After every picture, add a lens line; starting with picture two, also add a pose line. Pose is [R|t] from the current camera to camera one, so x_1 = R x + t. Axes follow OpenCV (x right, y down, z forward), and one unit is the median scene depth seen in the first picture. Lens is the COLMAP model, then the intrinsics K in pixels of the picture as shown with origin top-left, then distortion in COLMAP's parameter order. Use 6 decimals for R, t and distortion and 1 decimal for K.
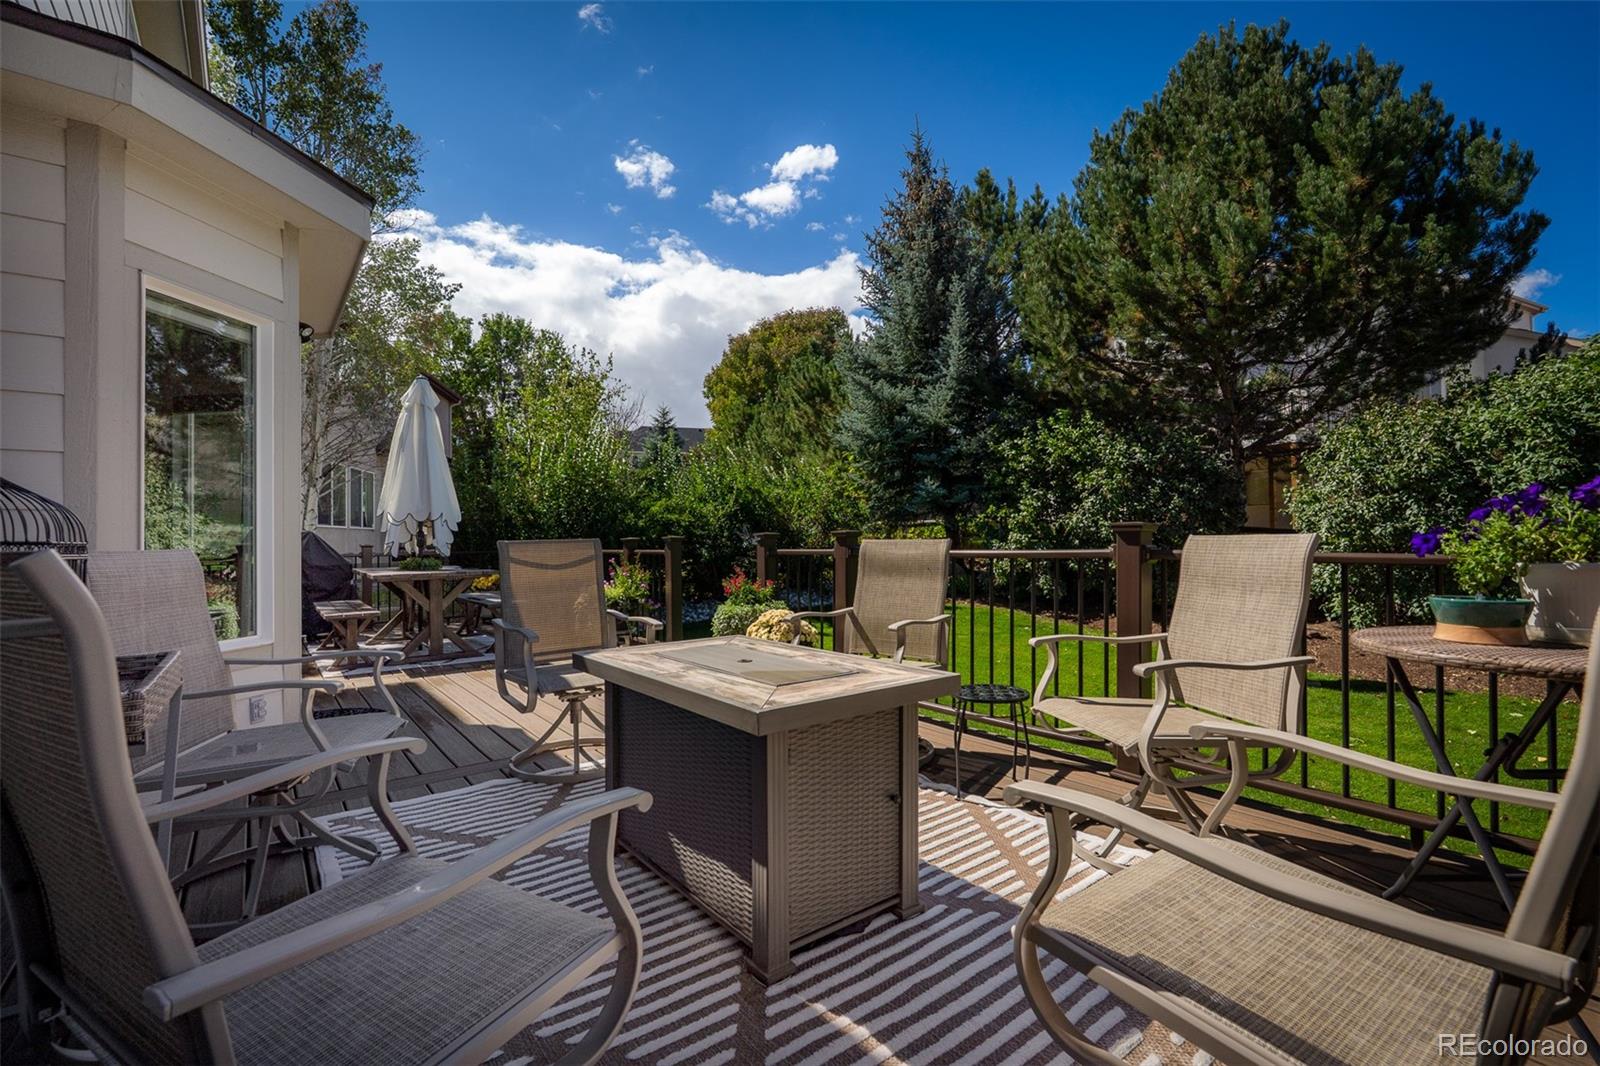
lens RADIAL K [[711.3, 0, 800.0], [0, 711.3, 533.0], [0, 0, 1]] dist [-0.001022, 0.000115]
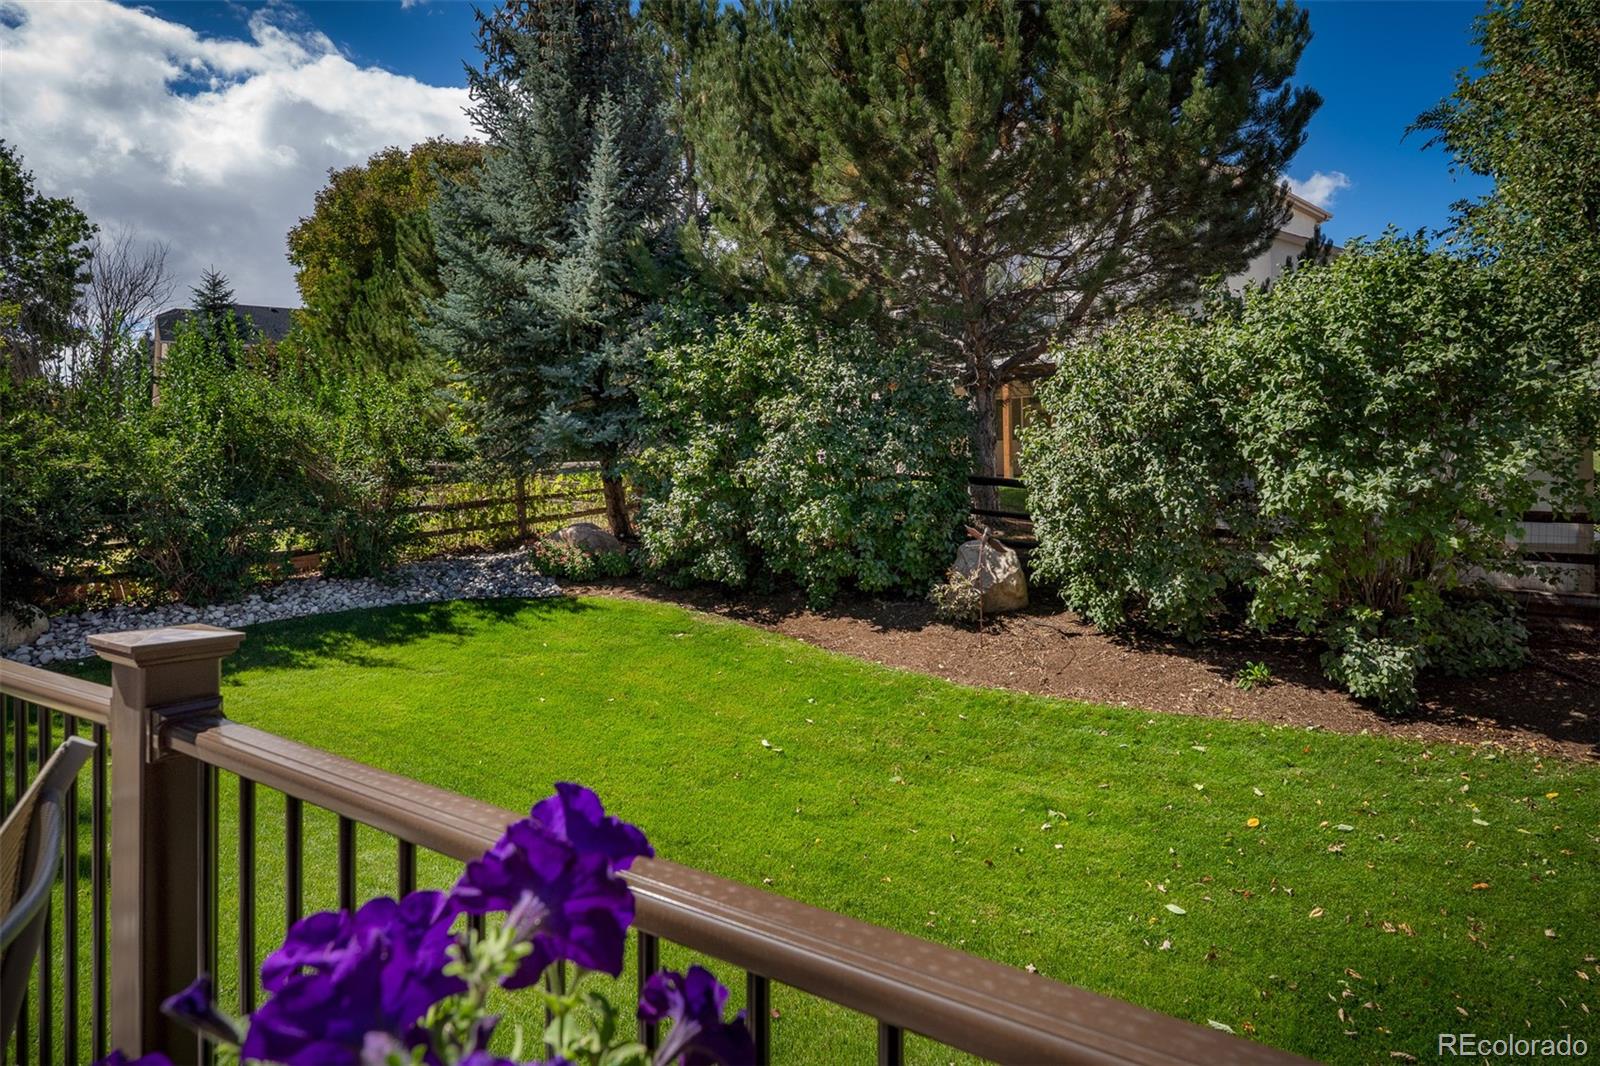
lens RADIAL K [[941.4, 0, 800.8], [0, 941.4, 529.3], [0, 0, 1]] dist [0.003766, 0.002581]
pose [[0.951368, -0.028792, 0.306709, 0.128893], [0.006560, 0.997290, 0.073271, -0.024537], [-0.307987, -0.067696, 0.948979, 0.109296]]
